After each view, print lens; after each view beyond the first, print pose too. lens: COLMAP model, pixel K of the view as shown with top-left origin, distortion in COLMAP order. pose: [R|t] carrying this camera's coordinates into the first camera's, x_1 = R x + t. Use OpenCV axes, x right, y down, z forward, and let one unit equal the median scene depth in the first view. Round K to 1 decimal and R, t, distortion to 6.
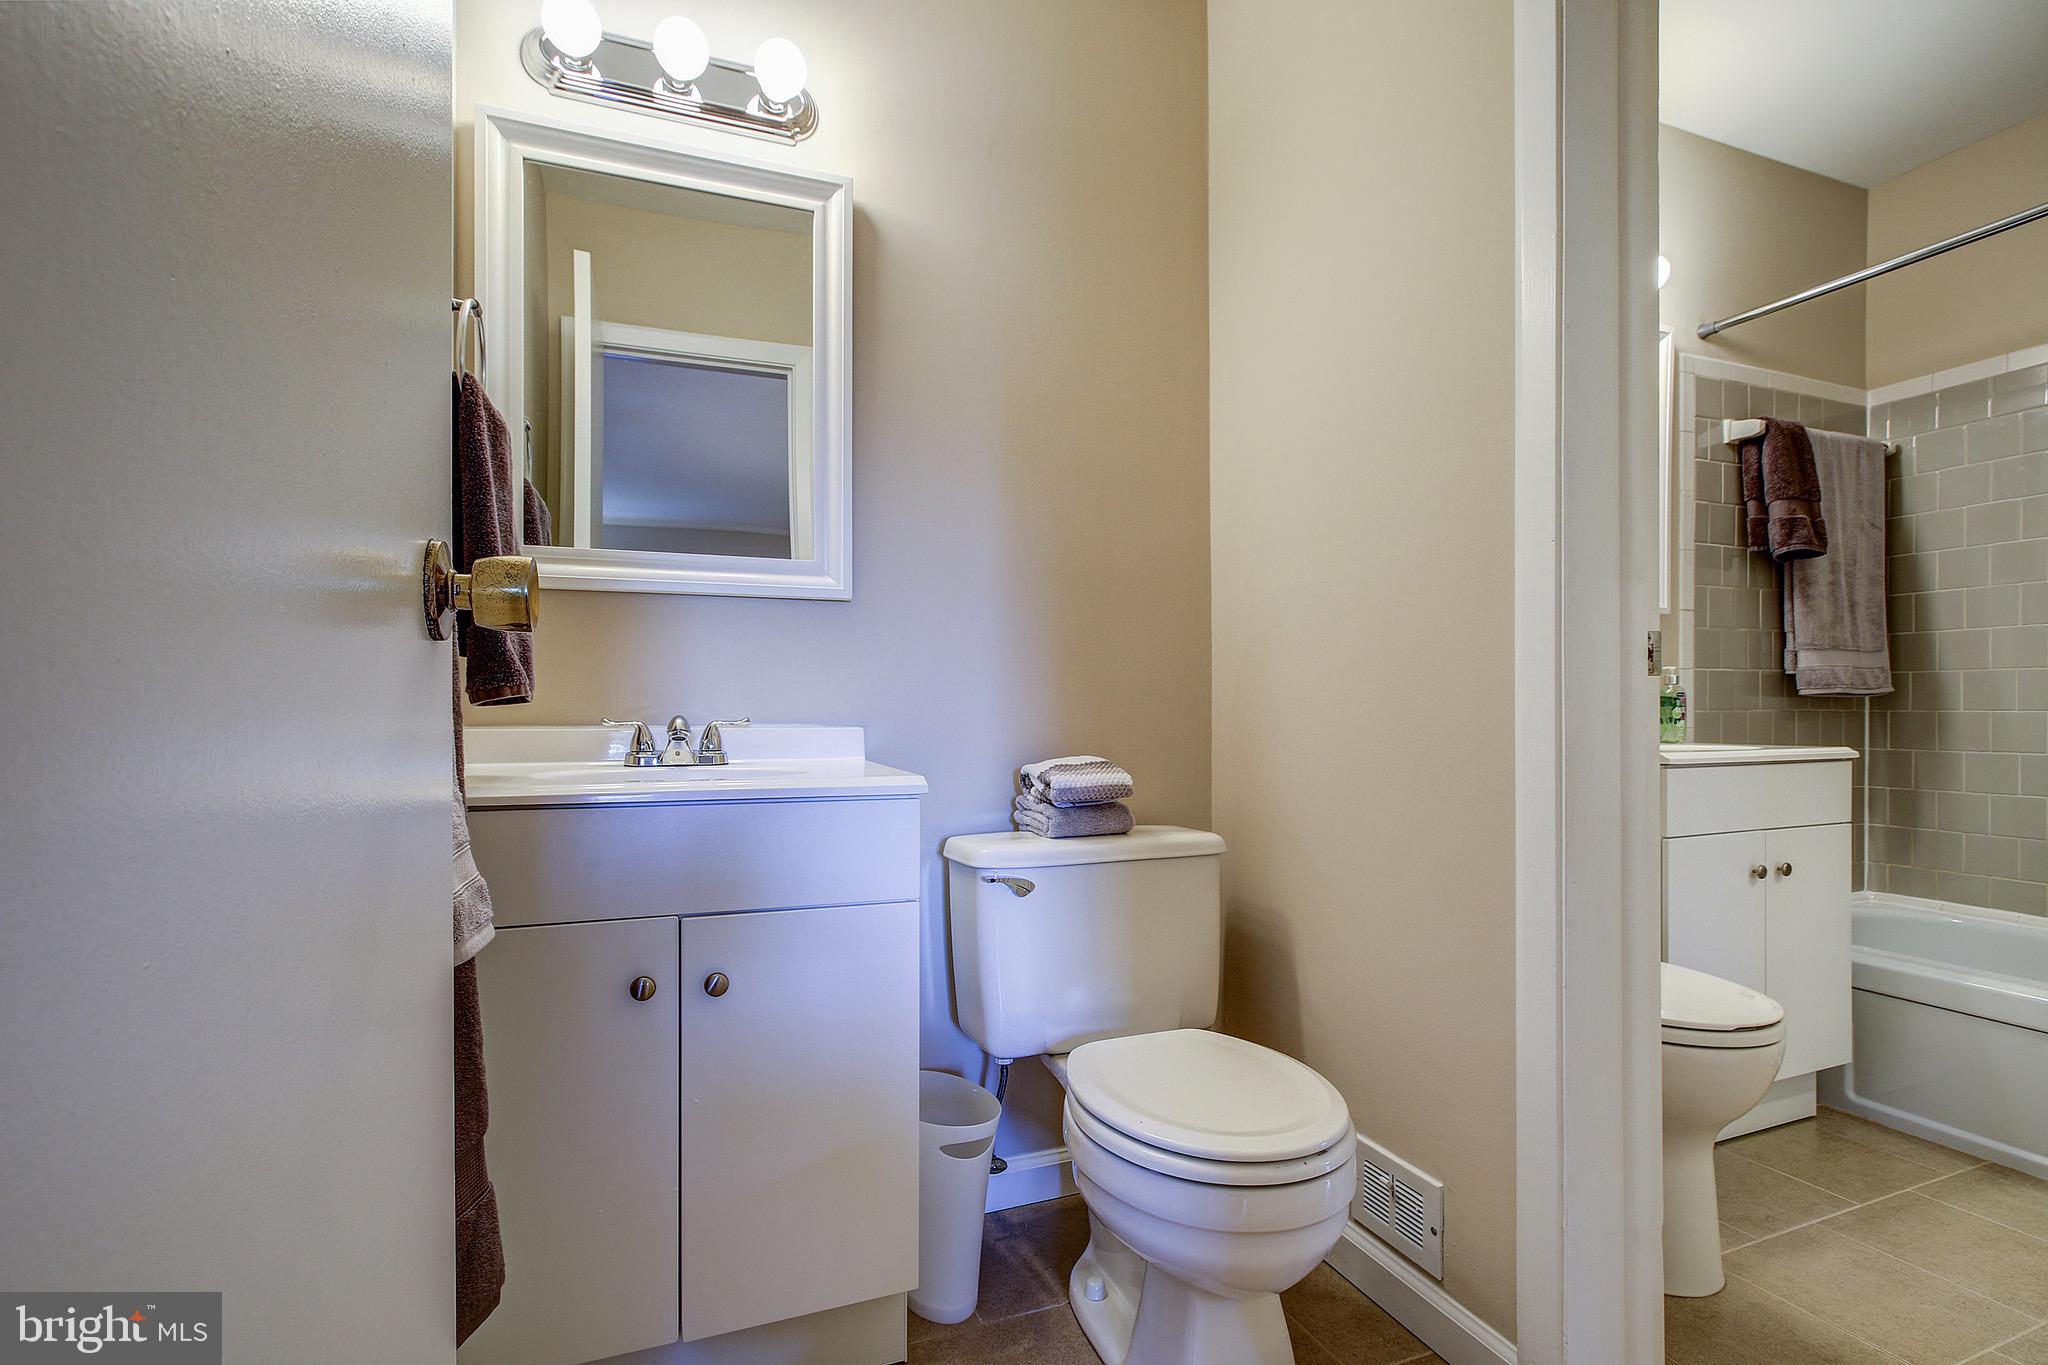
lens RADIAL K [[953.4, 0, 1029.0], [0, 953.4, 714.9], [0, 0, 1]] dist [-0.008160, 0.003920]
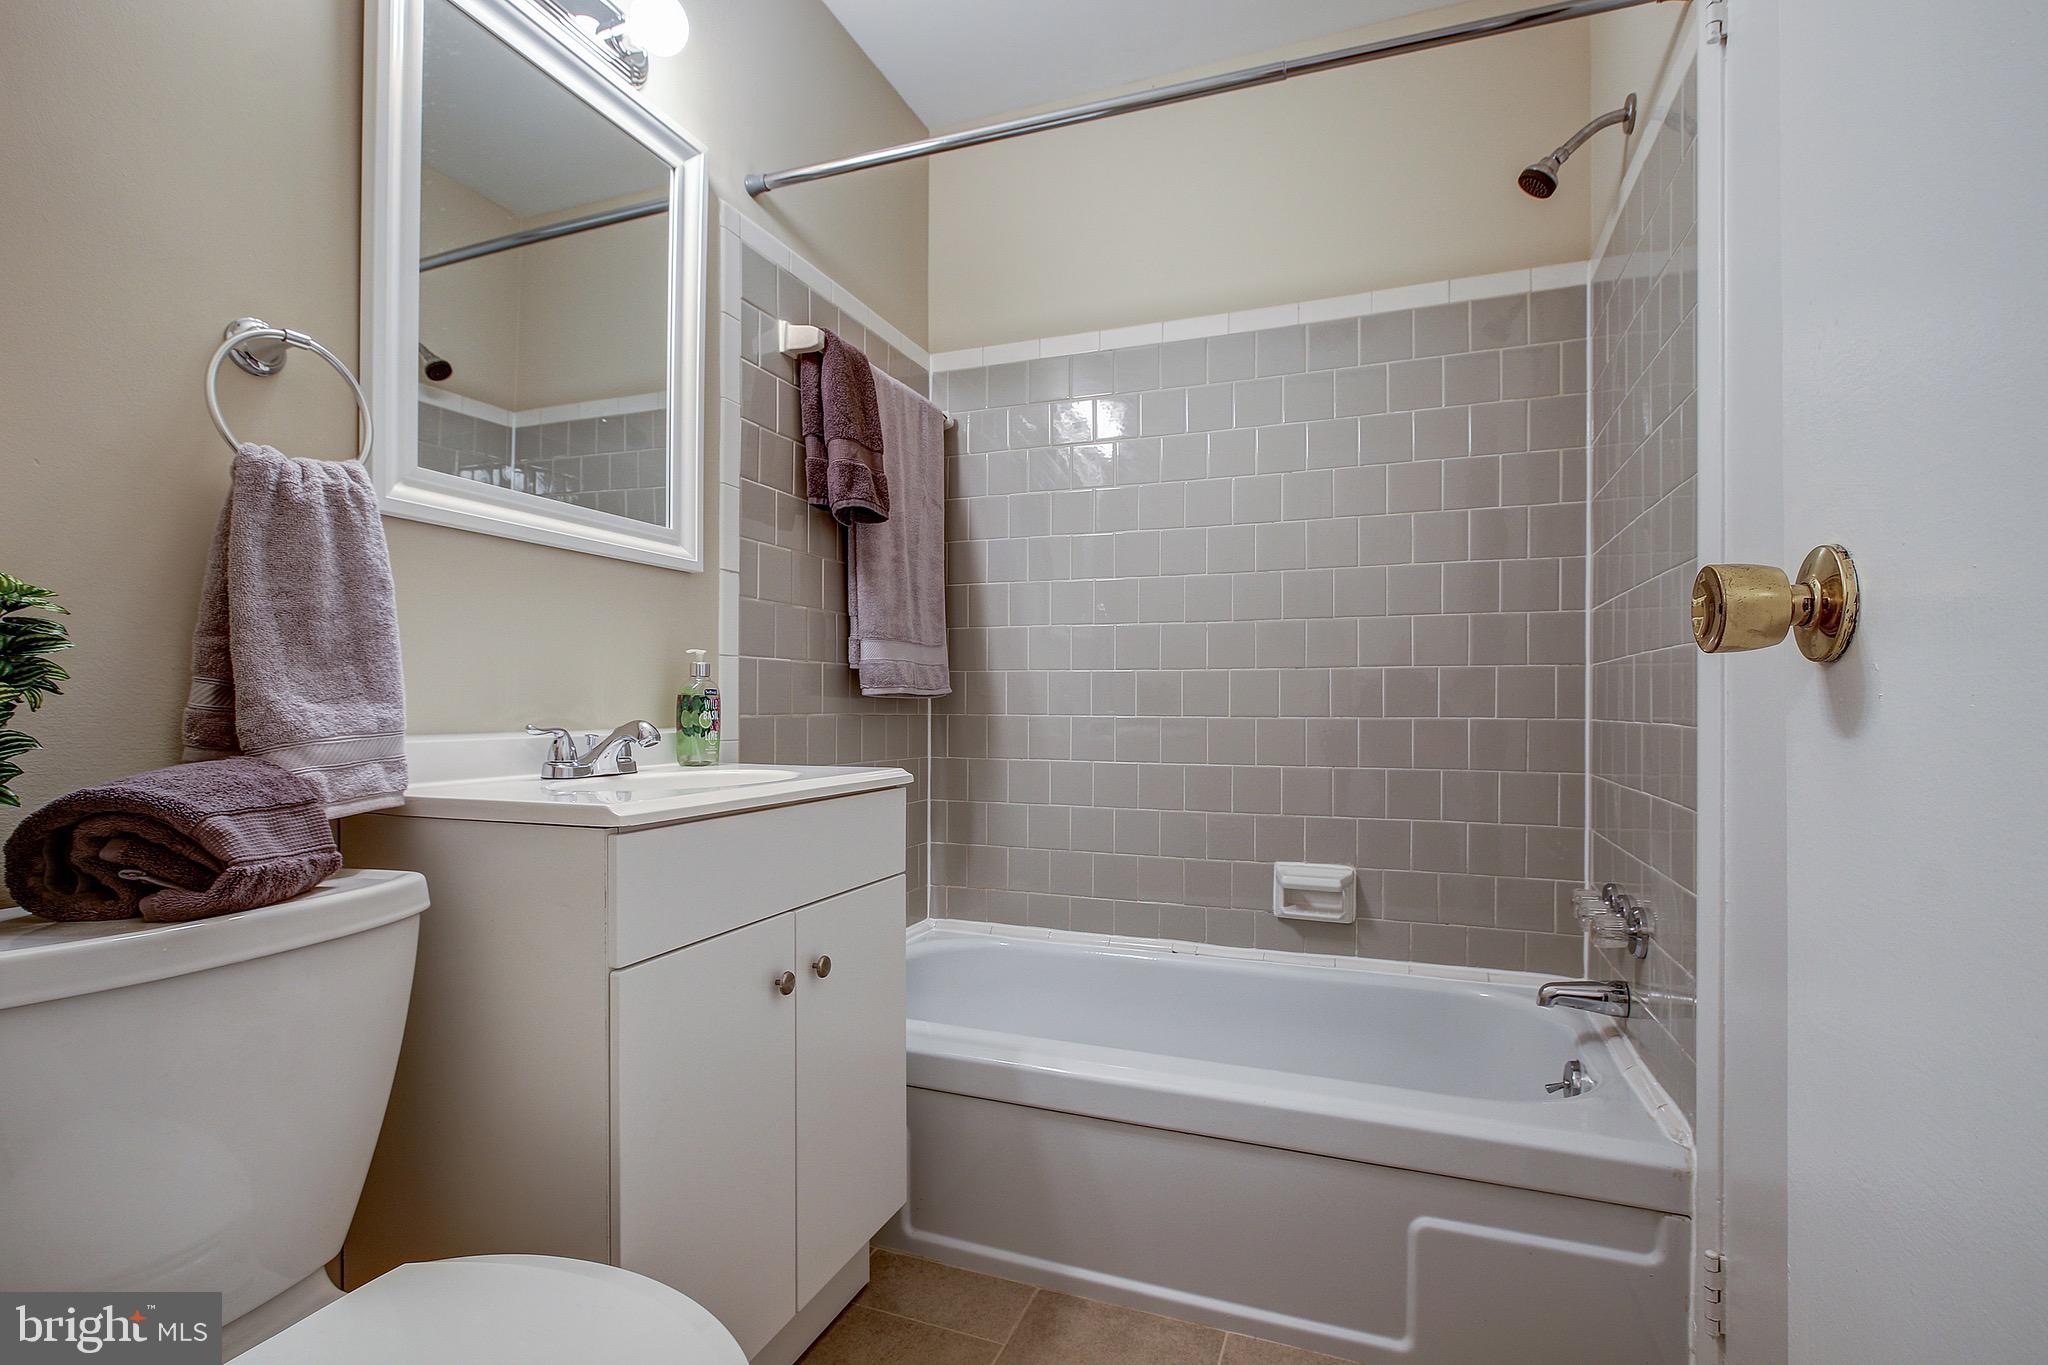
lens RADIAL K [[953.4, 0, 1027.0], [0, 953.4, 696.8], [0, 0, 1]] dist [-0.008160, 0.003920]
pose [[0.686770, 0.010531, 0.726798, 0.327416], [0.001383, 0.999874, -0.015794, -0.006963], [-0.726873, 0.011852, 0.686669, 0.354210]]
